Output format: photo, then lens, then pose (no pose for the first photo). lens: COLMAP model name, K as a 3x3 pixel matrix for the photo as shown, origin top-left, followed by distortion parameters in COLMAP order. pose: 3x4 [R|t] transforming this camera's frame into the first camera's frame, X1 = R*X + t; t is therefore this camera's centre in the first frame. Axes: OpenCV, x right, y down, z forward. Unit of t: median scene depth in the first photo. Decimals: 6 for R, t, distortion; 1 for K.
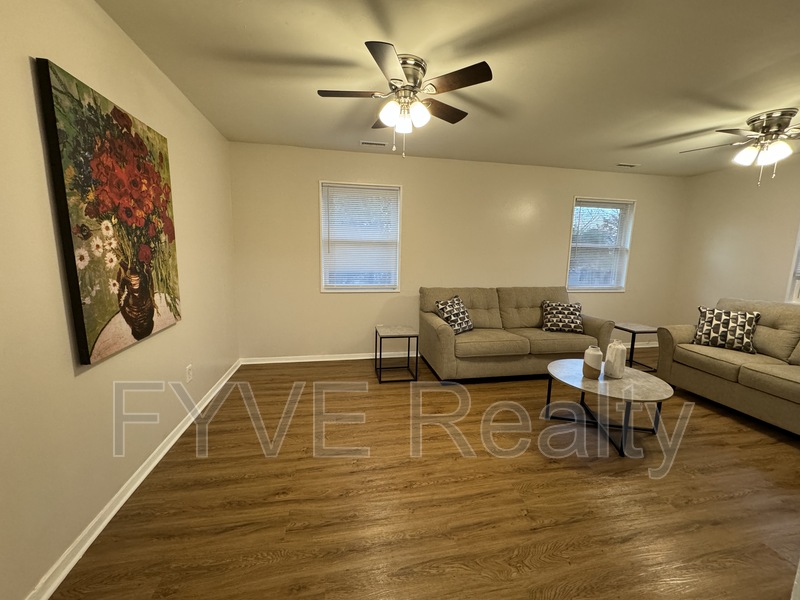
lens RADIAL K [[317.1, 0, 398.0], [0, 317.1, 299.1], [0, 0, 1]] dist [-0.000404, -0.000502]
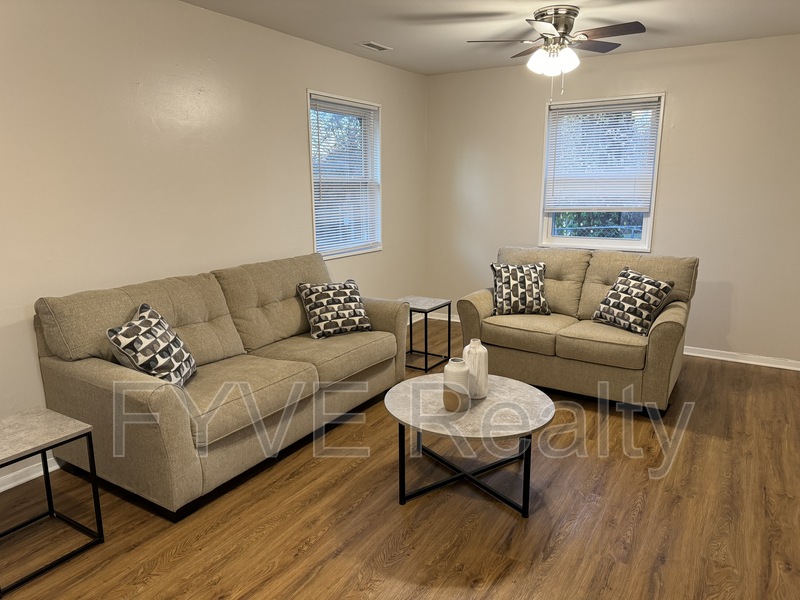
lens RADIAL K [[559.5, 0, 398.8], [0, 559.5, 299.8], [0, 0, 1]] dist [0.082961, -0.114264]
pose [[0.674139, -0.172546, 0.718167, -0.171685], [0.123002, 0.984979, 0.121189, -0.088177], [-0.728290, 0.006638, 0.685237, 0.290559]]
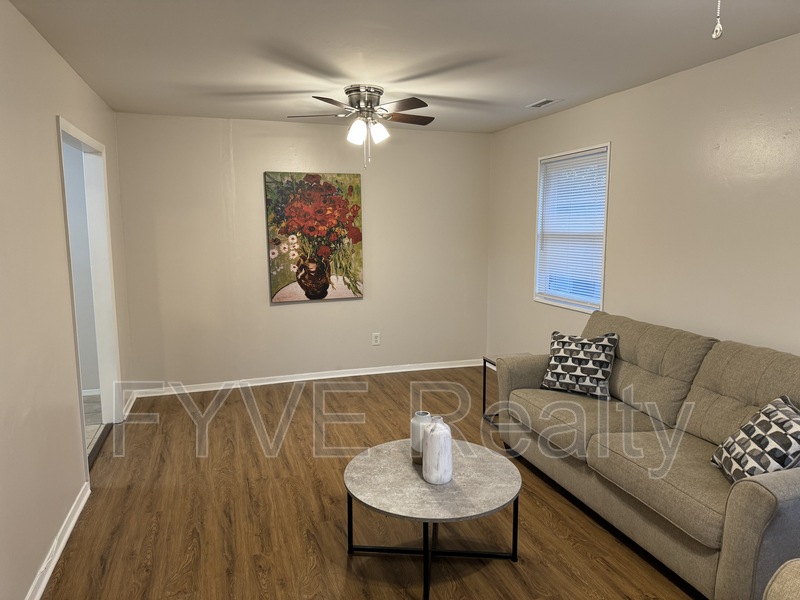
lens RADIAL K [[555.5, 0, 399.7], [0, 555.5, 299.9], [0, 0, 1]] dist [0.177183, -0.322486]
pose [[0.122517, 0.113461, -0.985960, 1.428054], [-0.135987, 0.985993, 0.096567, -0.146239], [0.983106, 0.122247, 0.136230, 0.650809]]
